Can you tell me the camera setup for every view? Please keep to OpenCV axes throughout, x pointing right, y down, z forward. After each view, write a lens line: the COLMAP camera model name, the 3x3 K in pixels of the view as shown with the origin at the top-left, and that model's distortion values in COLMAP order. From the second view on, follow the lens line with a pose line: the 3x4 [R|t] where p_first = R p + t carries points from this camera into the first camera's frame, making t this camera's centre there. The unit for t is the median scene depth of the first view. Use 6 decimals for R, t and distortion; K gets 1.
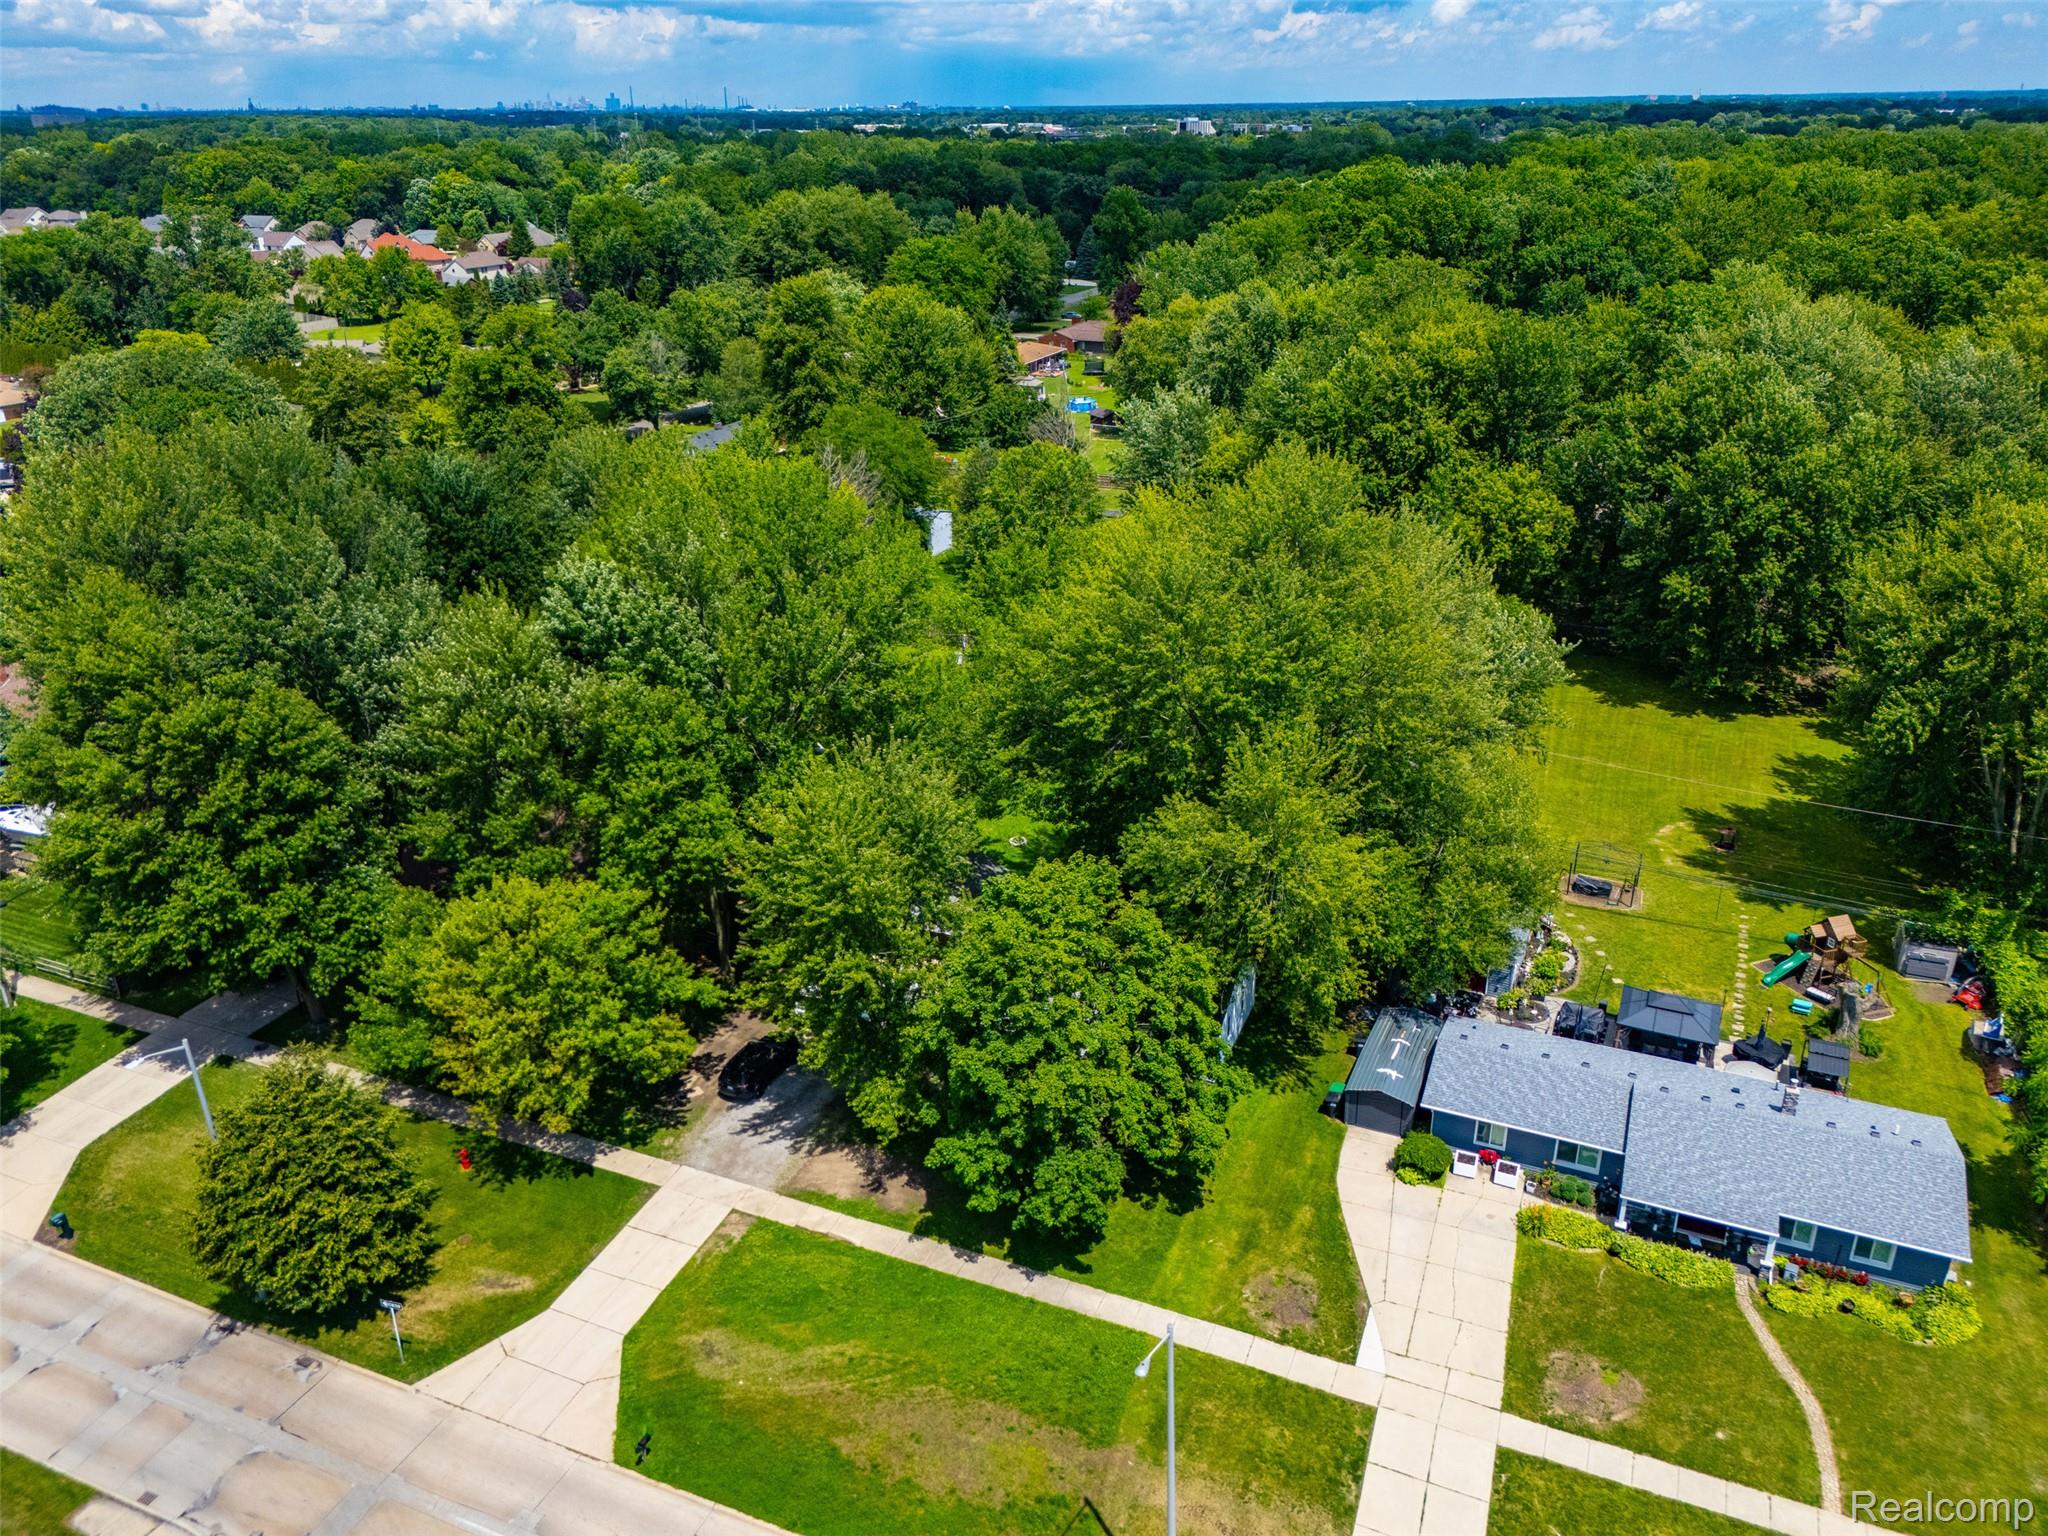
lens RADIAL K [[1501.4, 0, 1024.0], [0, 1501.4, 768.0], [0, 0, 1]] dist [0.067229, -0.058668]
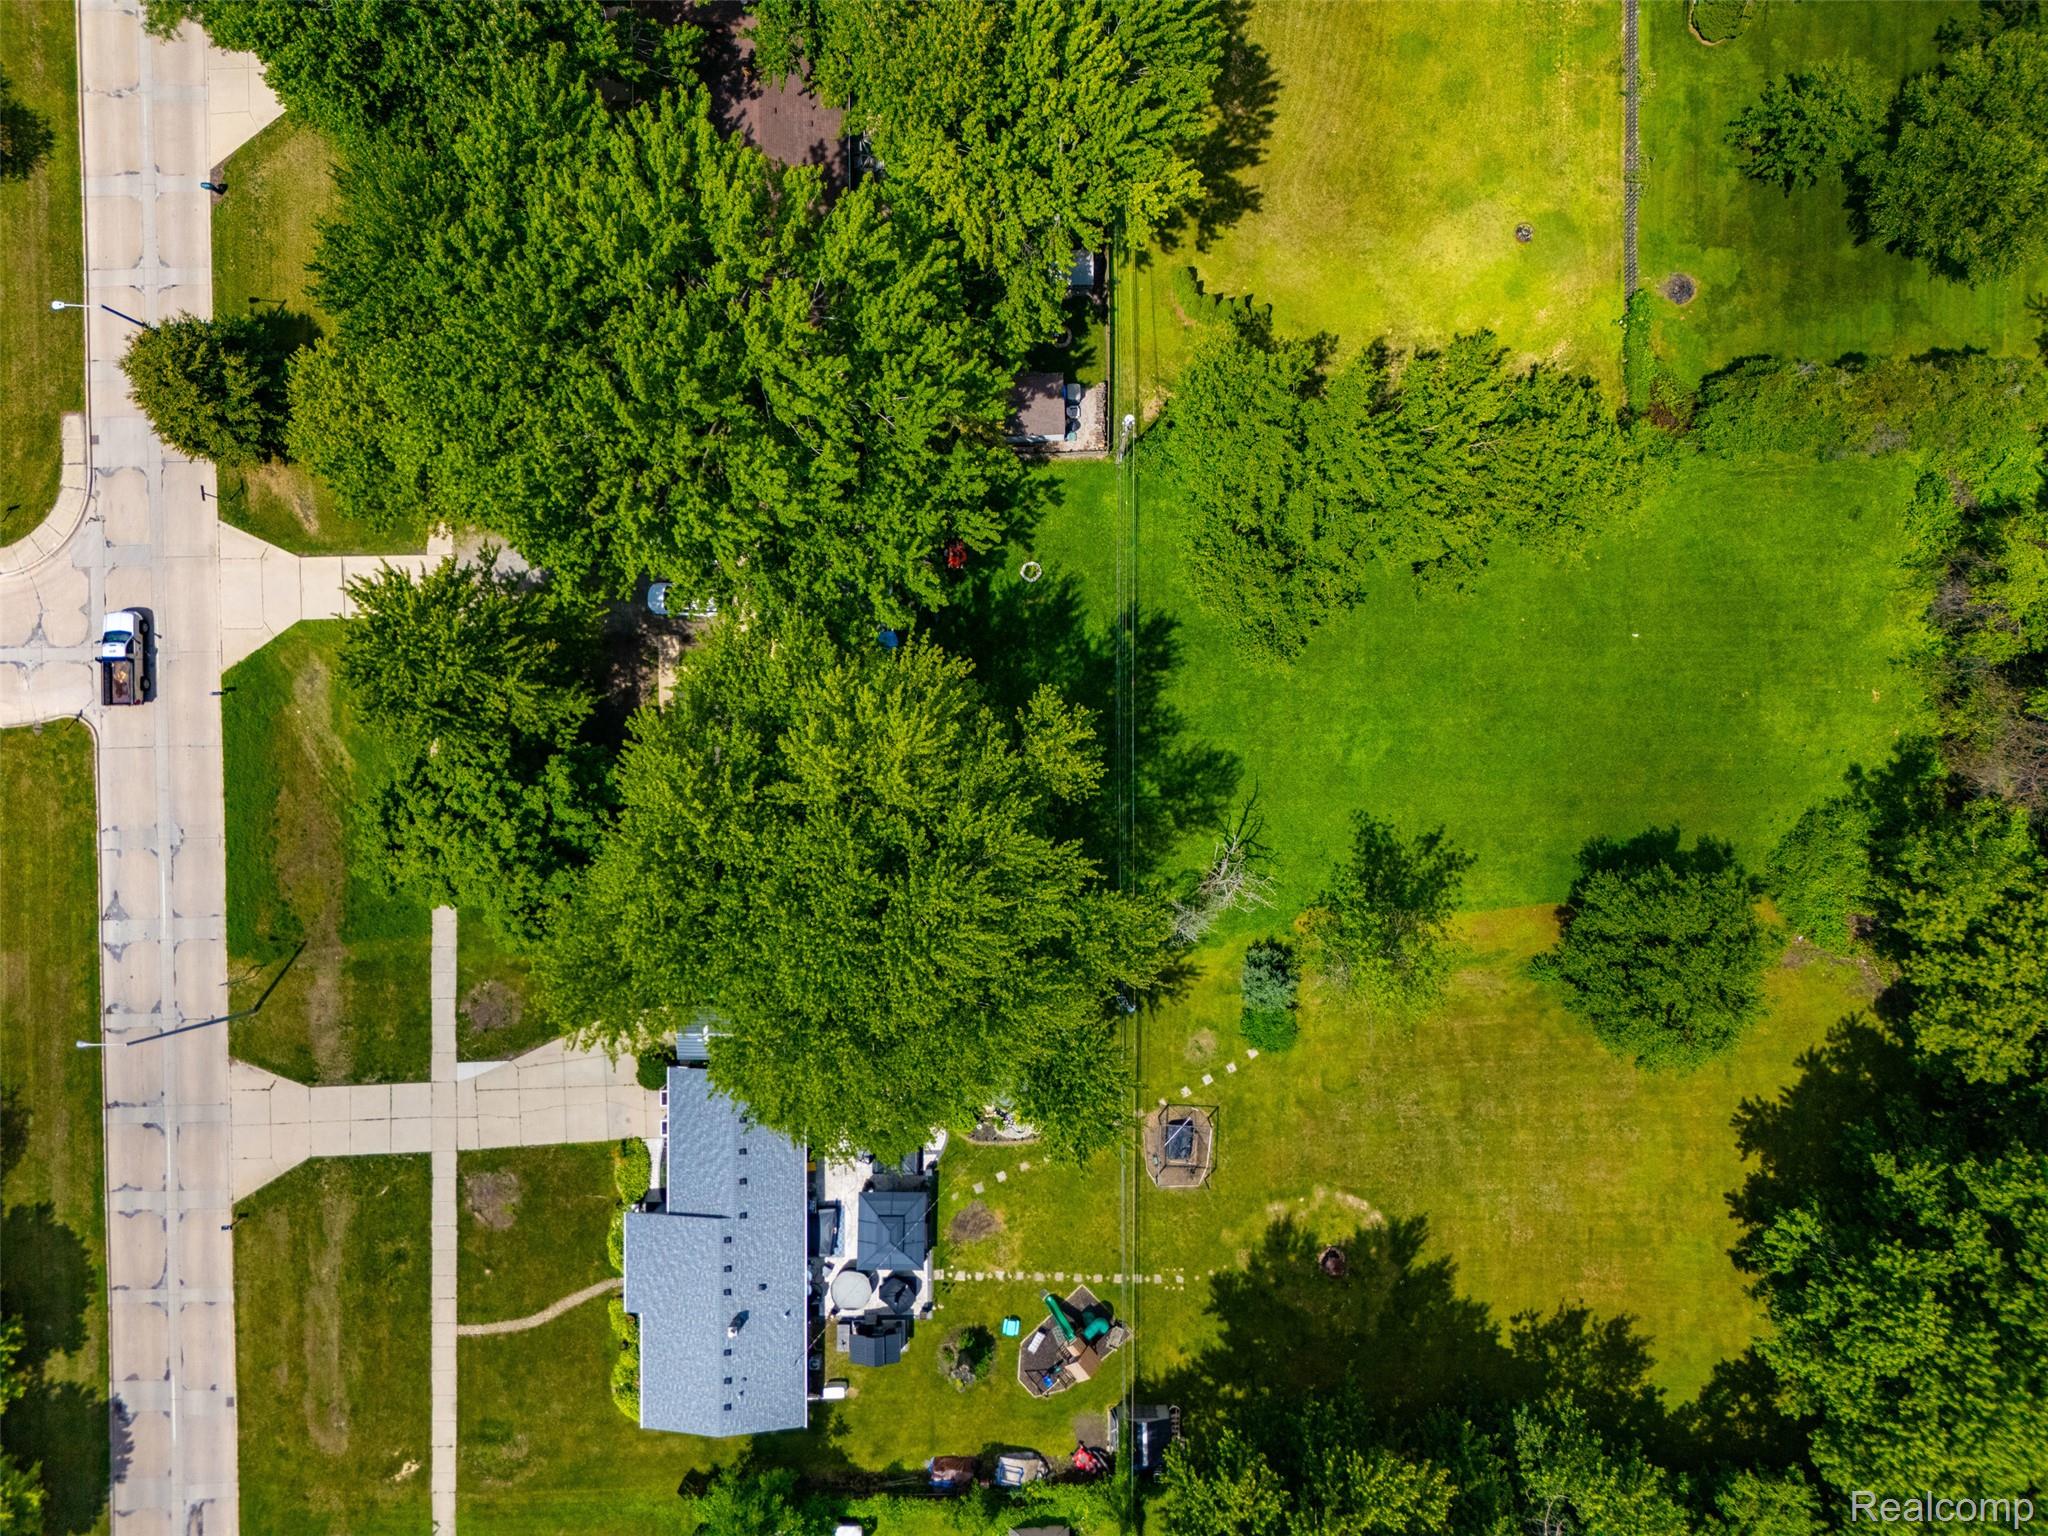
lens RADIAL K [[1494.8, 0, 1019.1], [0, 1494.8, 778.6], [0, 0, 1]] dist [0.076887, -0.070783]
pose [[0.408719, 0.912632, 0.007220, 0.151541], [-0.353722, 0.151111, 0.923064, -1.142607], [0.841326, -0.379827, 0.384580, 0.861282]]
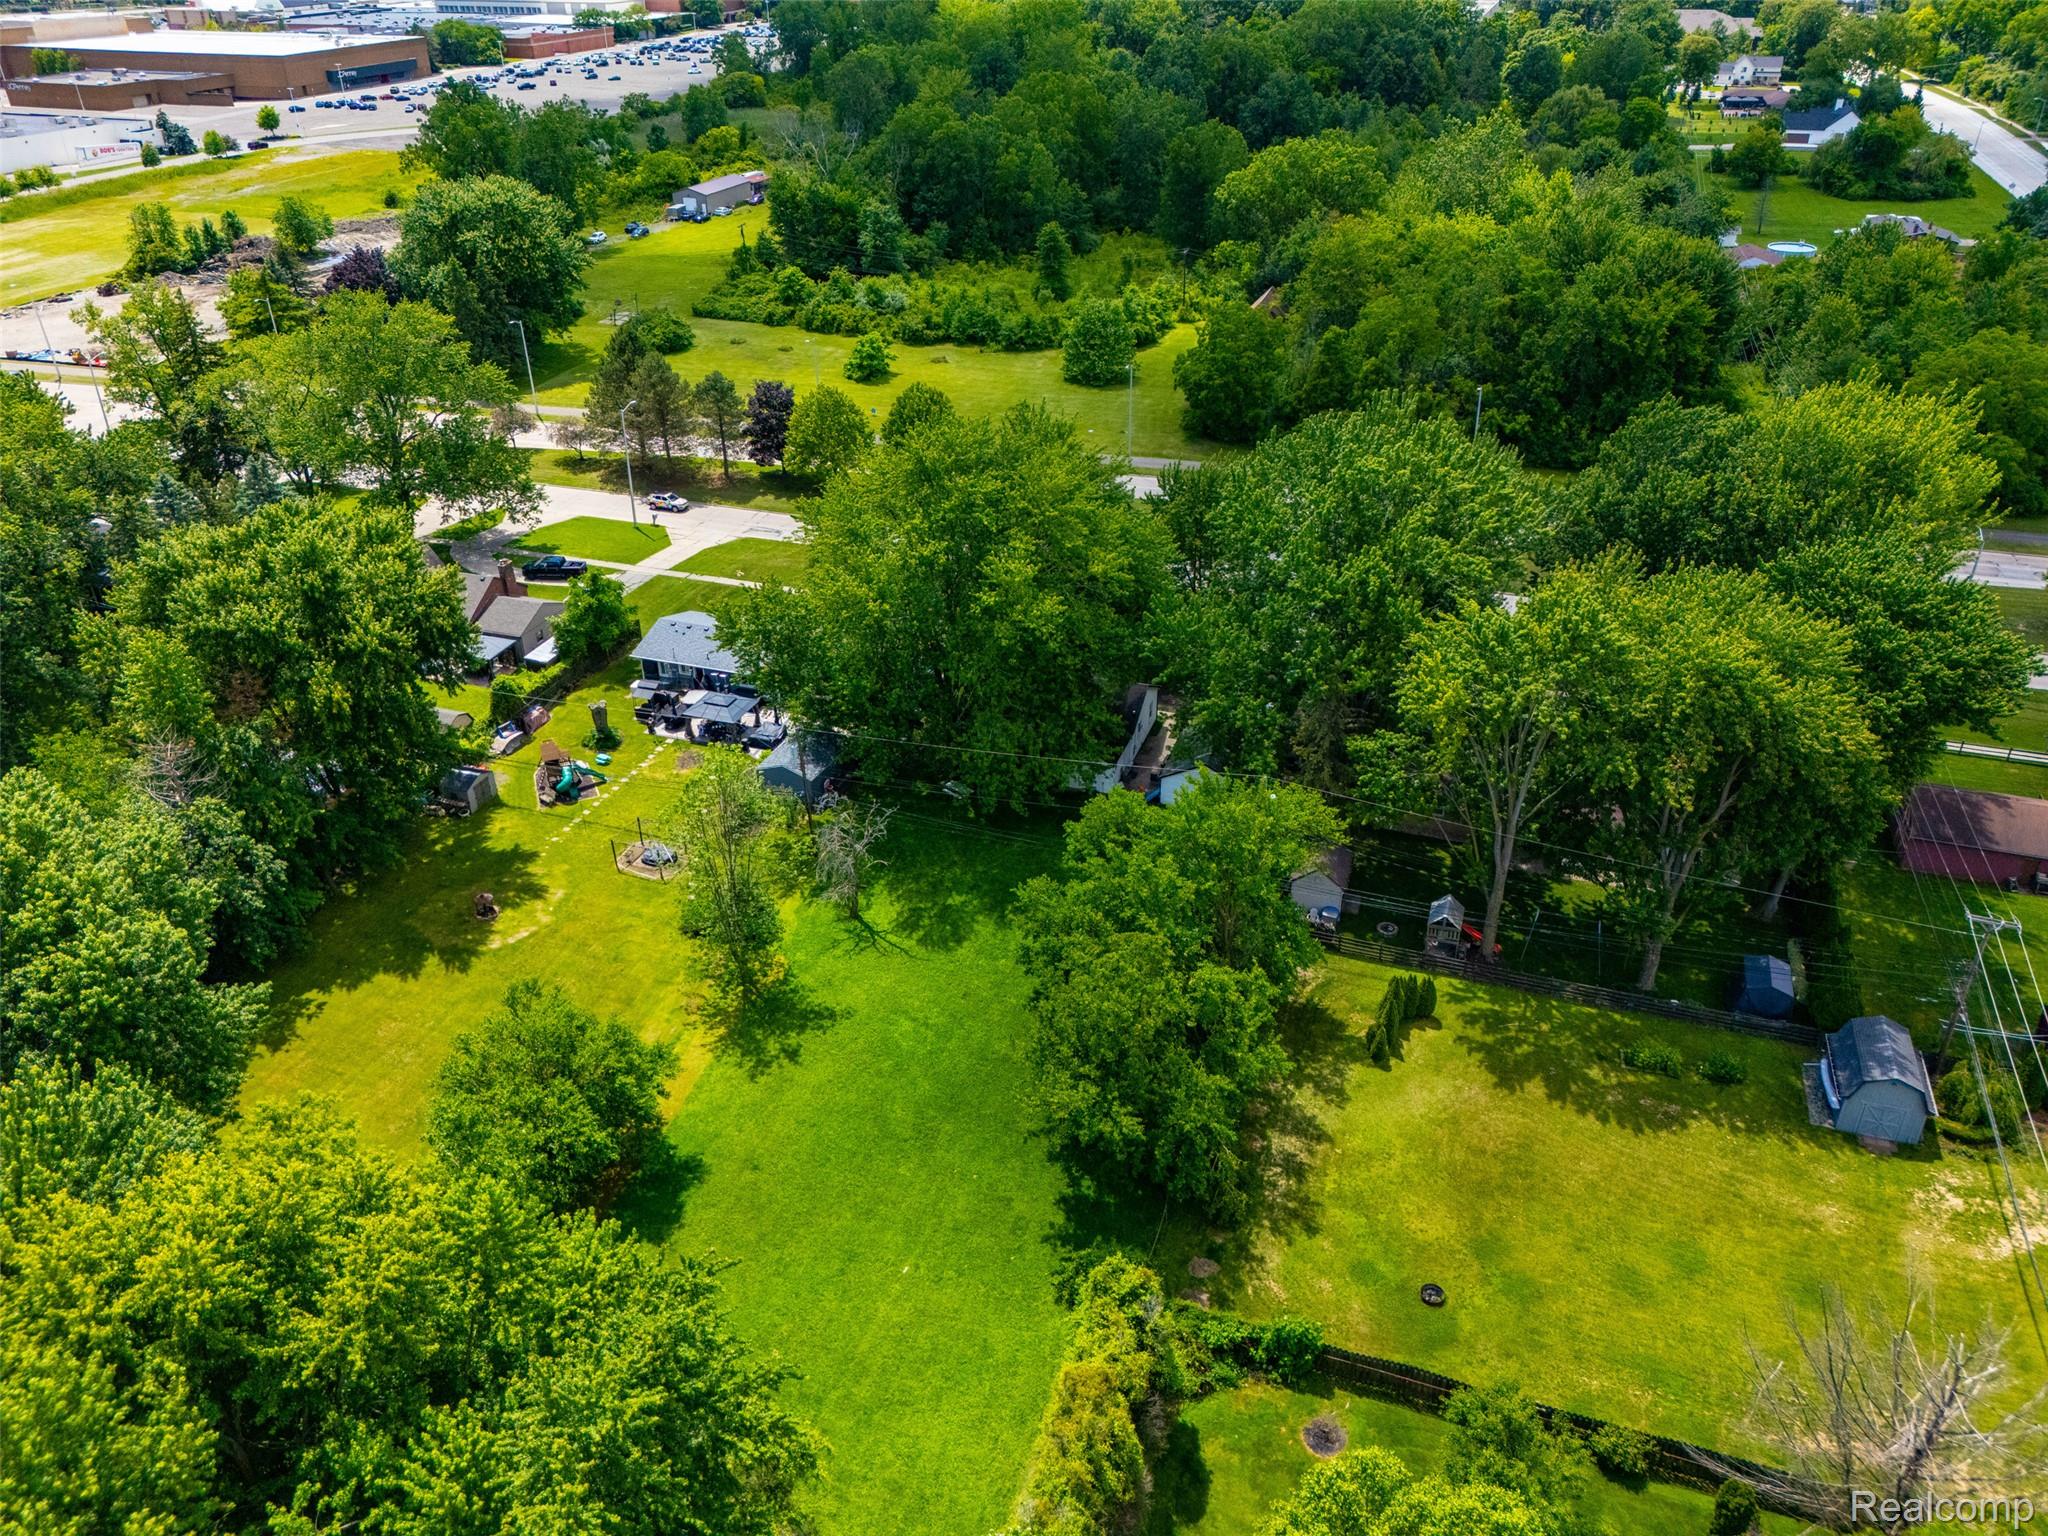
lens RADIAL K [[1501.4, 0, 1024.0], [0, 1501.4, 768.0], [0, 0, 1]] dist [0.067229, -0.058668]
pose [[-0.997334, 0.049112, -0.053973, 0.224631], [-0.014397, 0.592663, 0.805322, -1.195857], [0.071539, 0.803952, -0.590375, 2.245915]]
